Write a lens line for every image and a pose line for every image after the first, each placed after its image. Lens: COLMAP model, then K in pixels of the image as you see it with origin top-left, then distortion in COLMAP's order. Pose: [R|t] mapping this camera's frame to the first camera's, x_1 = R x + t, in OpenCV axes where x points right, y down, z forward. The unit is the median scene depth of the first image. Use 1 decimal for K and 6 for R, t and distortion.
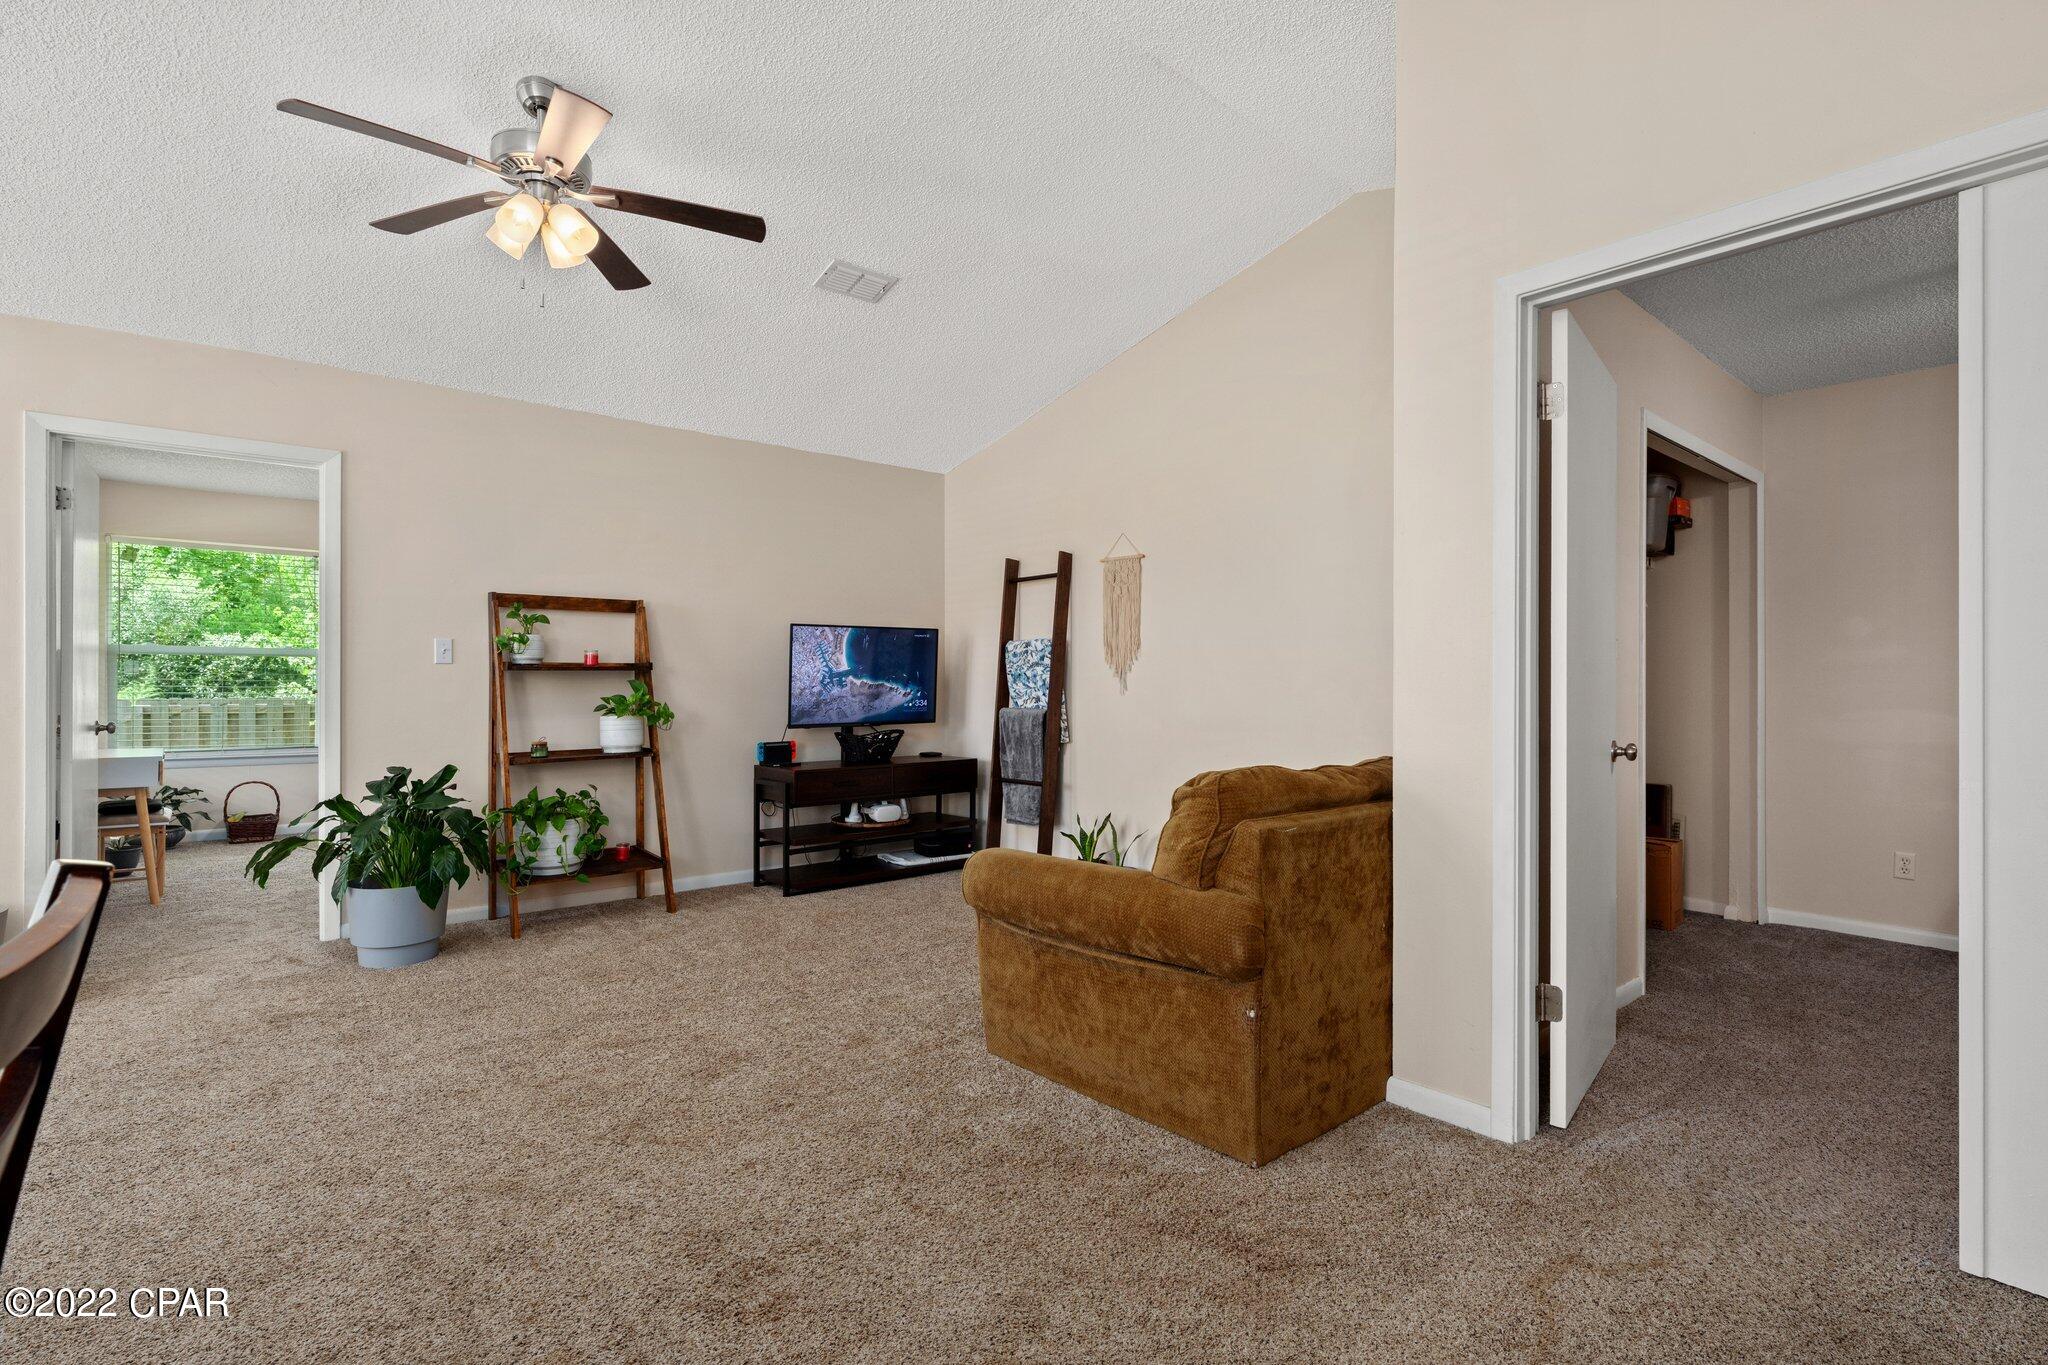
lens RADIAL K [[973.3, 0, 1028.7], [0, 973.3, 681.6], [0, 0, 1]] dist [0.002481, 0.000306]
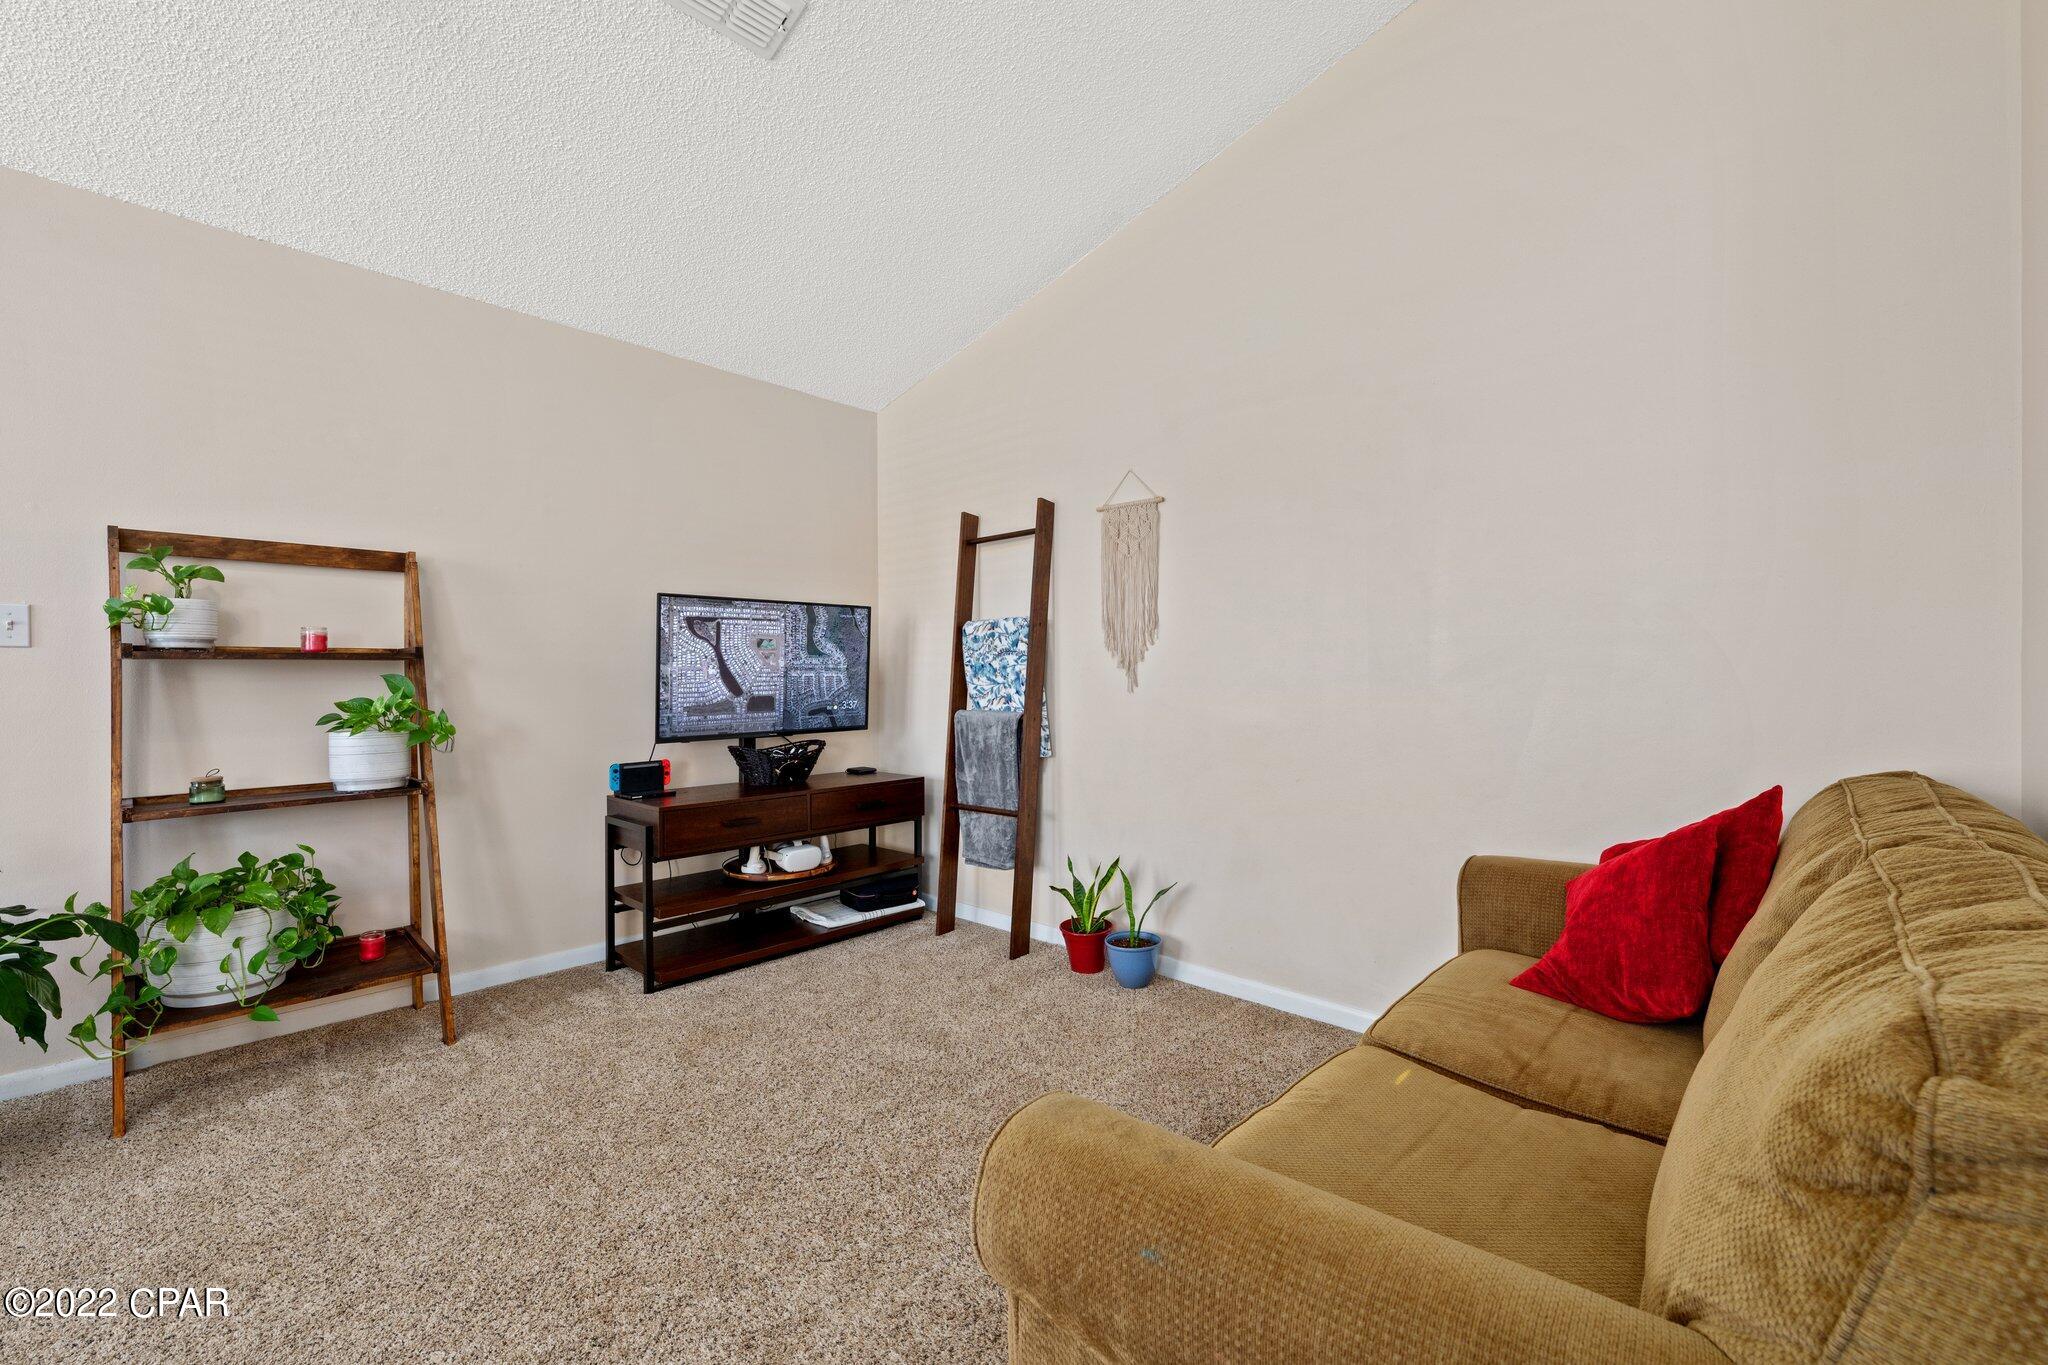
lens RADIAL K [[841.8, 0, 1030.8], [0, 841.8, 680.8], [0, 0, 1]] dist [-0.000326, -0.000118]
pose [[0.994406, -0.004716, 0.105523, -0.043645], [0.004243, 0.999980, 0.004703, 0.001606], [-0.105543, -0.004229, 0.994406, 0.378441]]
